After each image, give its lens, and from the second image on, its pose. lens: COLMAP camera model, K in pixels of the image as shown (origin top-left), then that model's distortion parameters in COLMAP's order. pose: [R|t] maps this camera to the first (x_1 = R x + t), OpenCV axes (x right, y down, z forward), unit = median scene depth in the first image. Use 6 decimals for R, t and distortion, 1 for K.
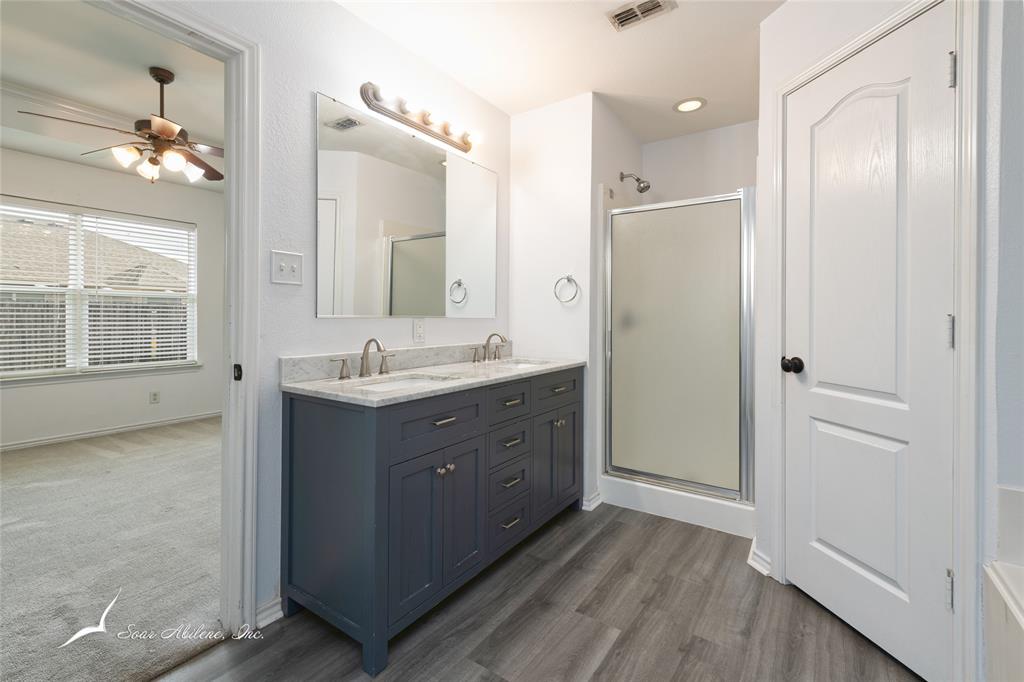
lens RADIAL K [[454.3, 0, 513.3], [0, 454.3, 316.8], [0, 0, 1]] dist [0.032711, -0.012083]
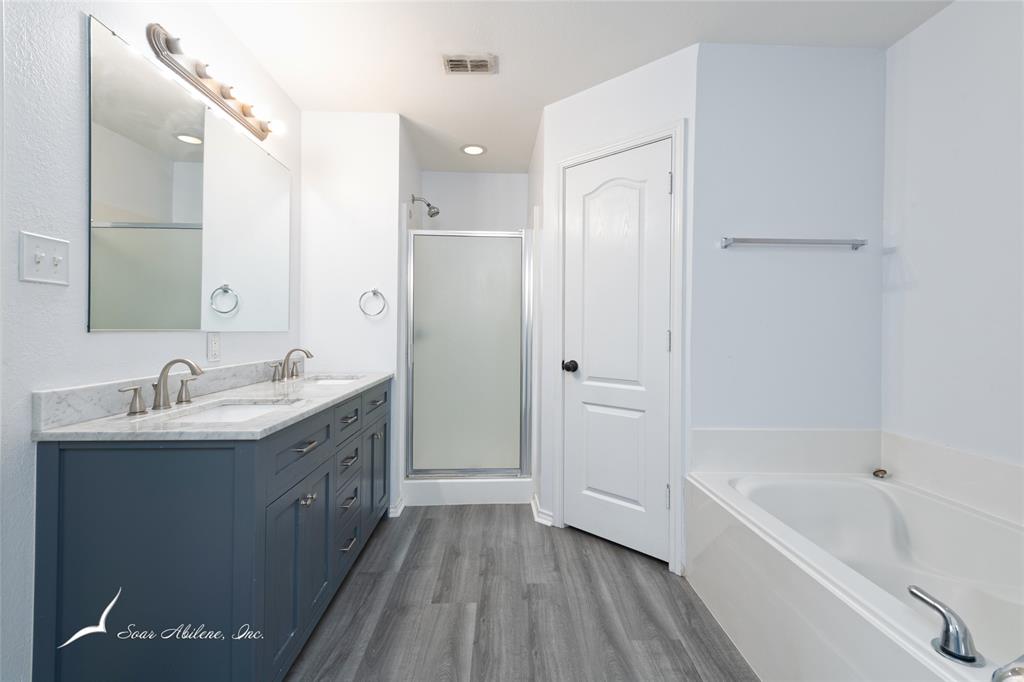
lens RADIAL K [[443.6, 0, 514.5], [0, 443.6, 329.2], [0, 0, 1]] dist [0.026517, -0.000231]
pose [[0.799693, 0.002353, 0.600404, -0.307787], [-0.003699, 0.999993, 0.001009, -0.005898], [-0.600397, -0.003028, 0.799696, 0.037478]]
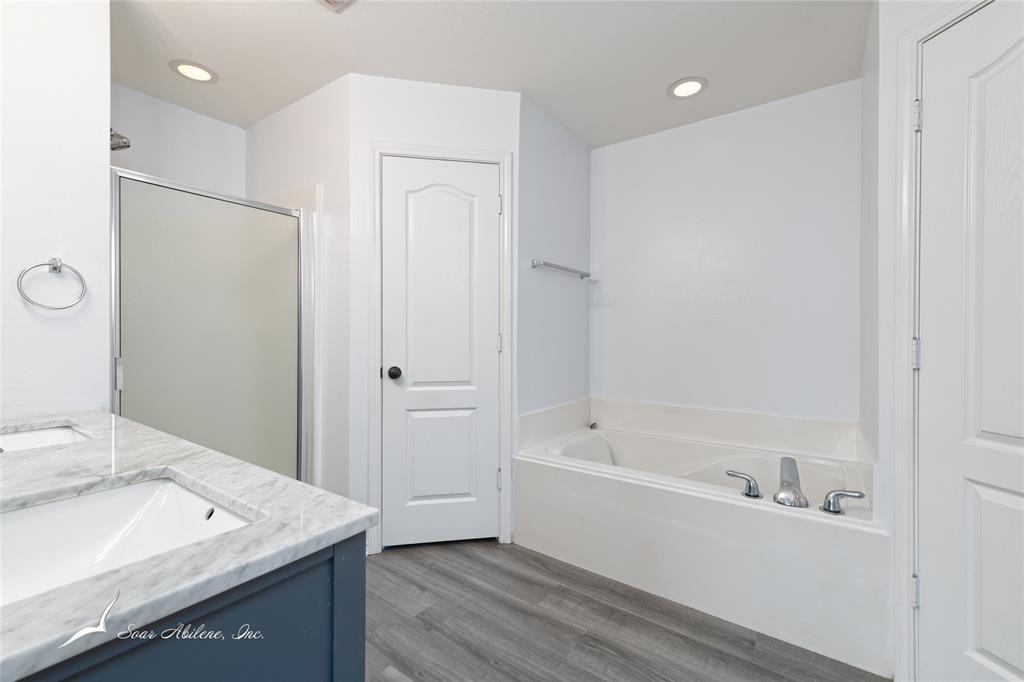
lens RADIAL K [[442.0, 0, 516.9], [0, 442.0, 333.9], [0, 0, 1]] dist [0.025491, -0.000097]
pose [[0.011371, -0.006036, 0.999917, -0.579209], [-0.001349, 0.999981, 0.006051, -0.009950], [-0.999934, -0.001418, 0.011363, 0.611119]]
